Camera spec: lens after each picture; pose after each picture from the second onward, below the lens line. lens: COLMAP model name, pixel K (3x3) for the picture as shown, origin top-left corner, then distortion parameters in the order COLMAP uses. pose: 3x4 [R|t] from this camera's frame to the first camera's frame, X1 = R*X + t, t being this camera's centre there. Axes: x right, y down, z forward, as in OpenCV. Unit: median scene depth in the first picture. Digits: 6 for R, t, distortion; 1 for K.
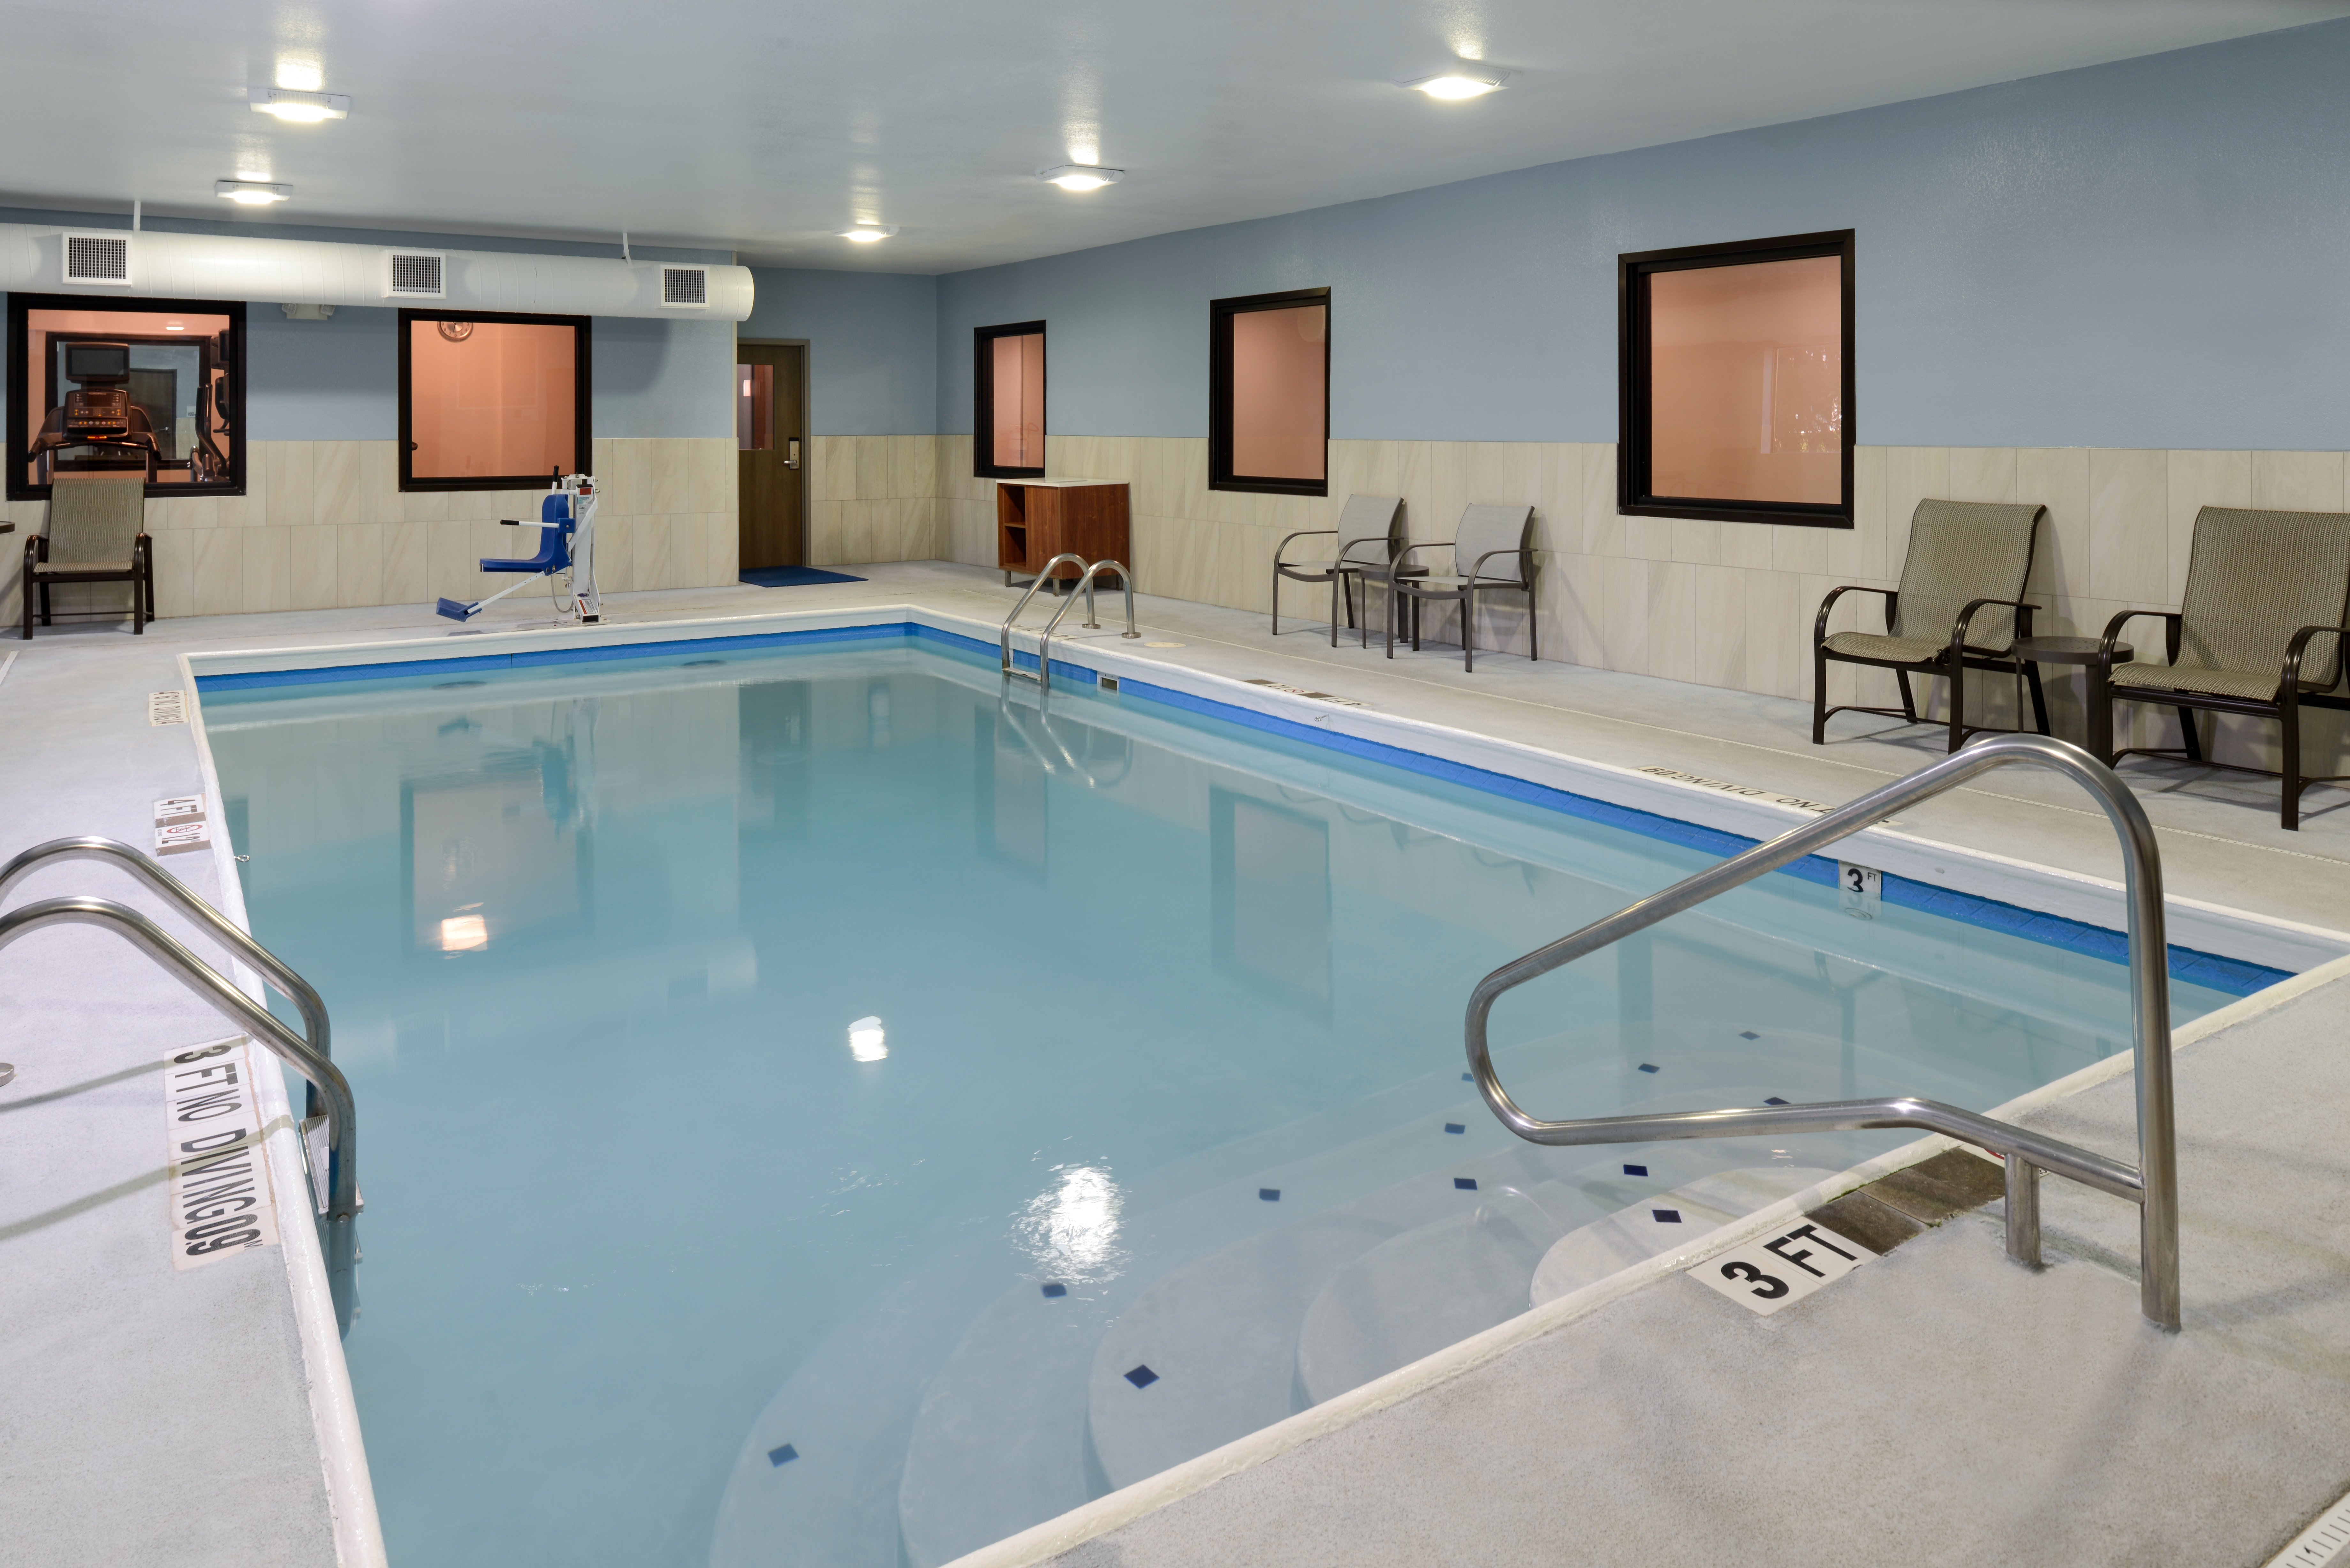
lens RADIAL K [[1677.1, 0, 1162.2], [0, 1677.1, 790.5], [0, 0, 1]] dist [0.000796, 0.006964]
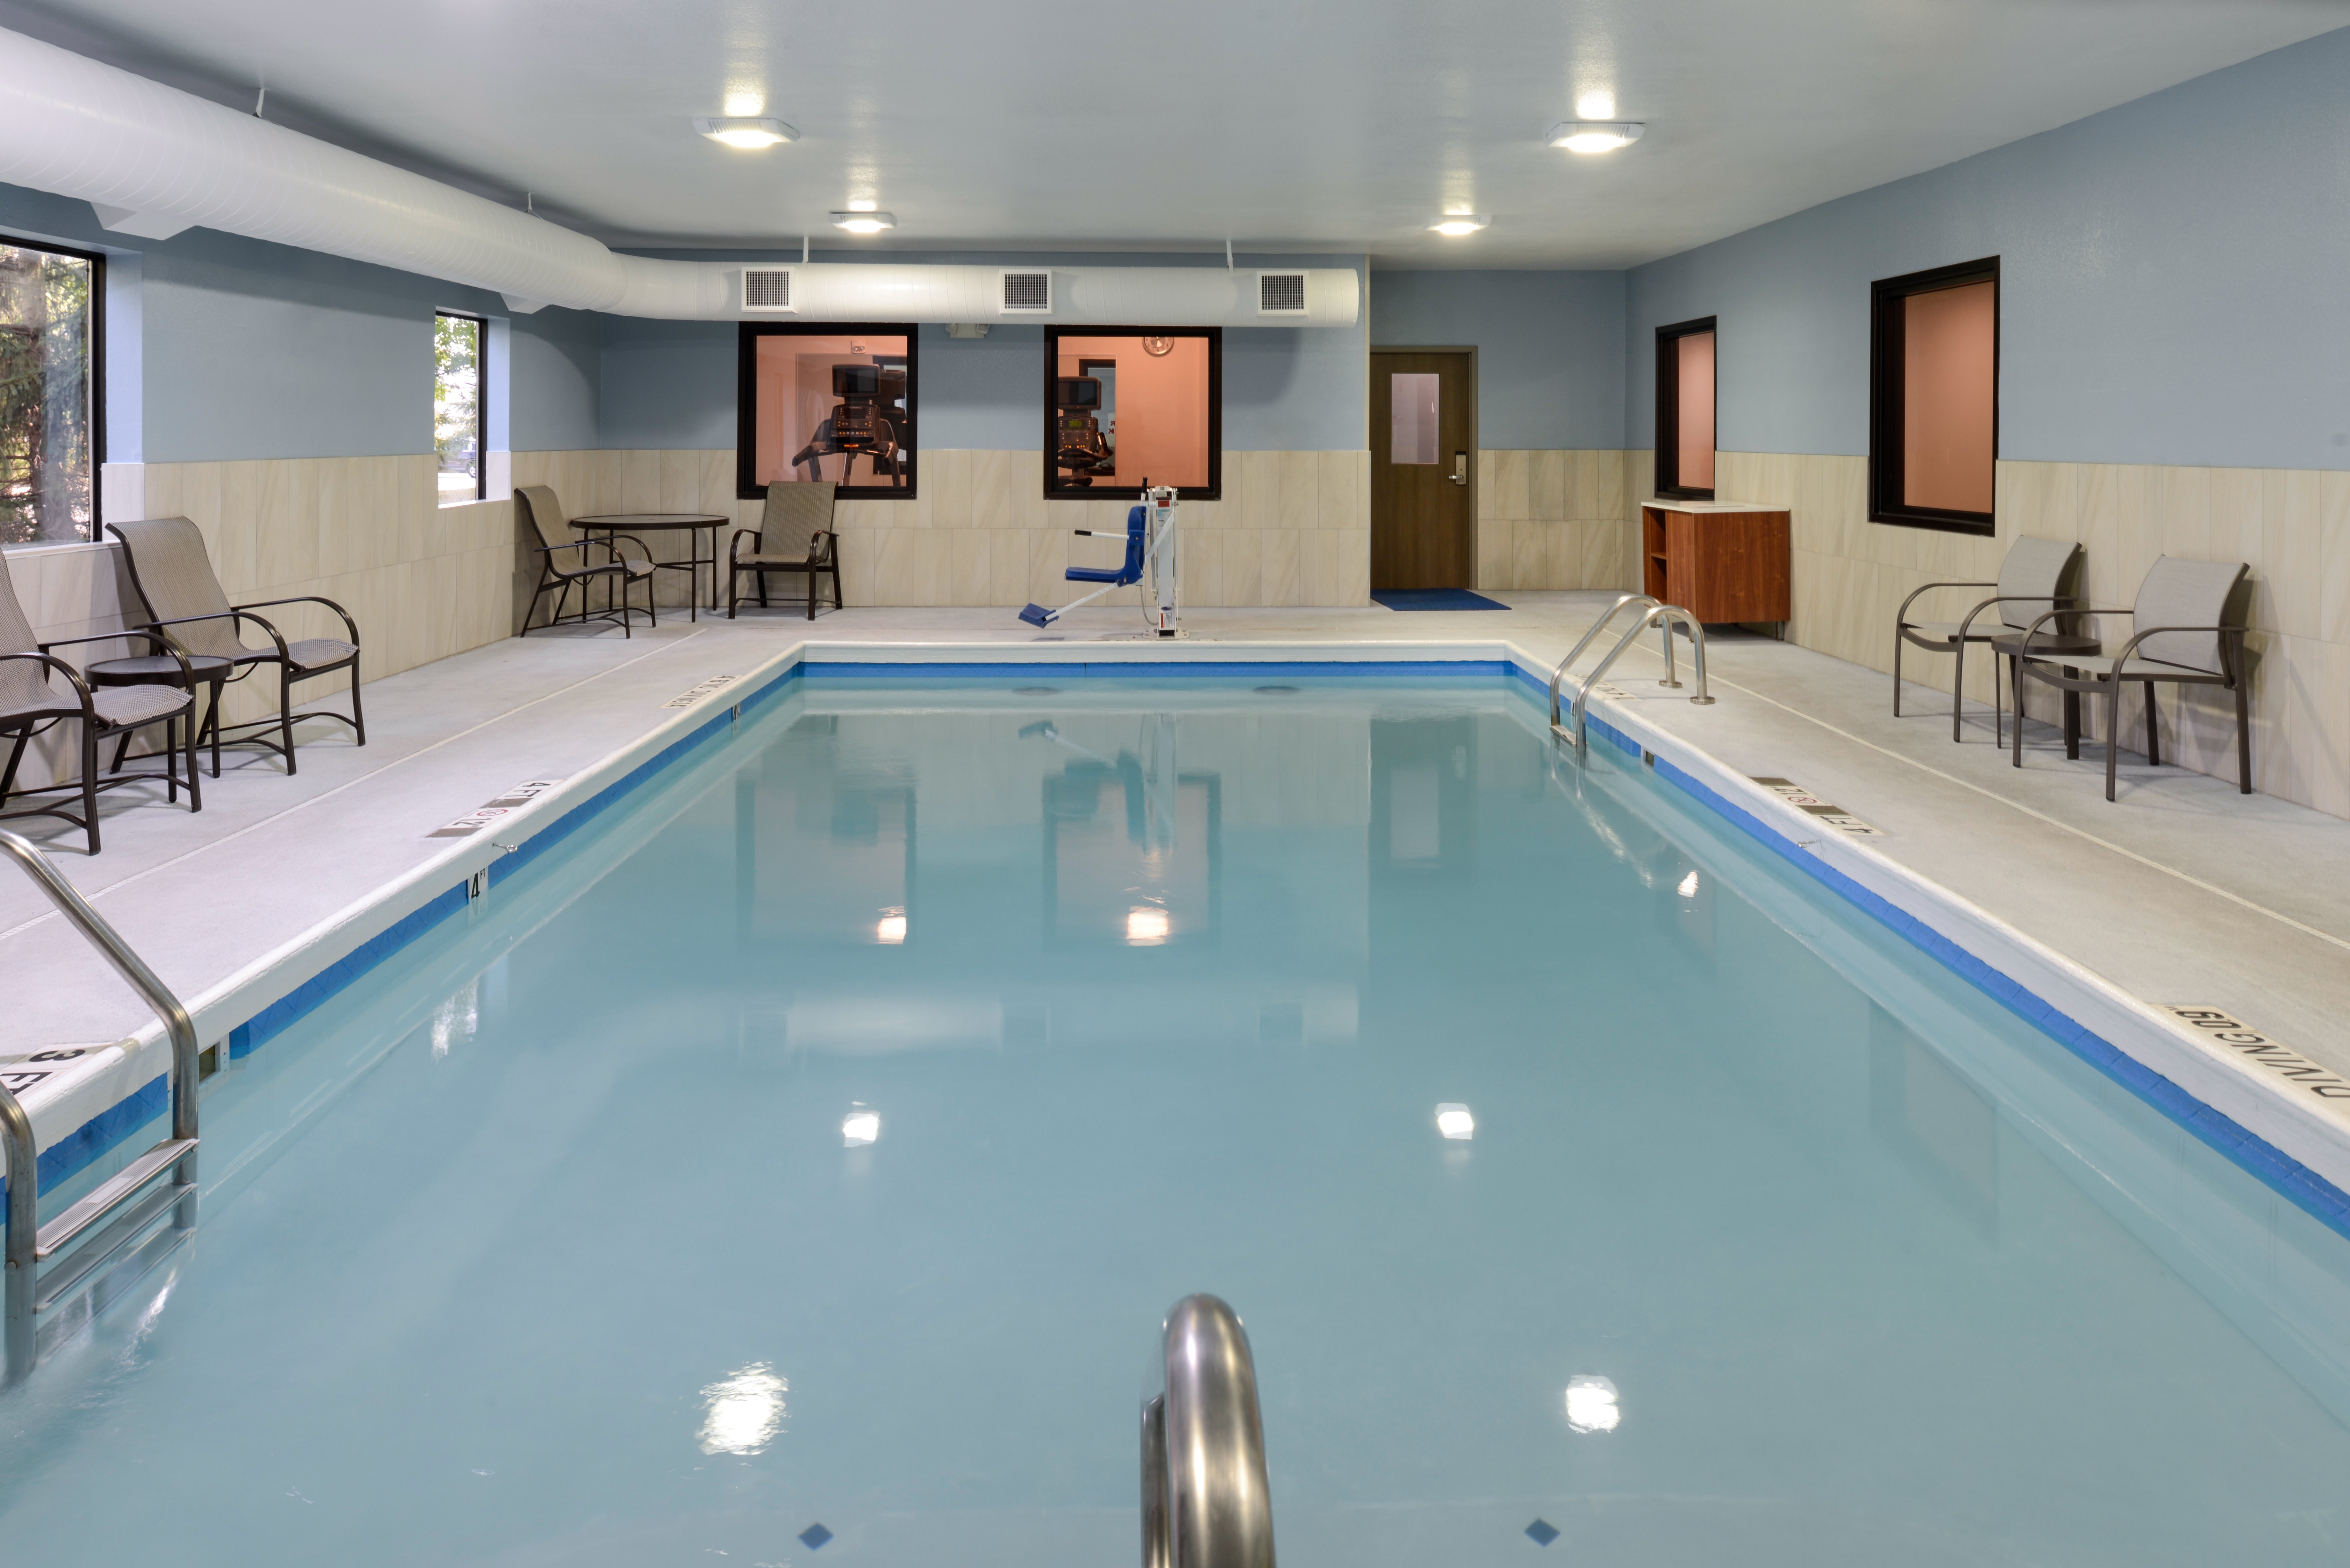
lens RADIAL K [[1677.1, 0, 1156.1], [0, 1677.1, 694.8], [0, 0, 1]] dist [0.000796, 0.006964]
pose [[0.842656, 0.086357, -0.531482, 0.178683], [-0.119368, 0.992455, -0.027998, -0.039780], [0.525055, 0.087035, 0.846606, 0.179530]]
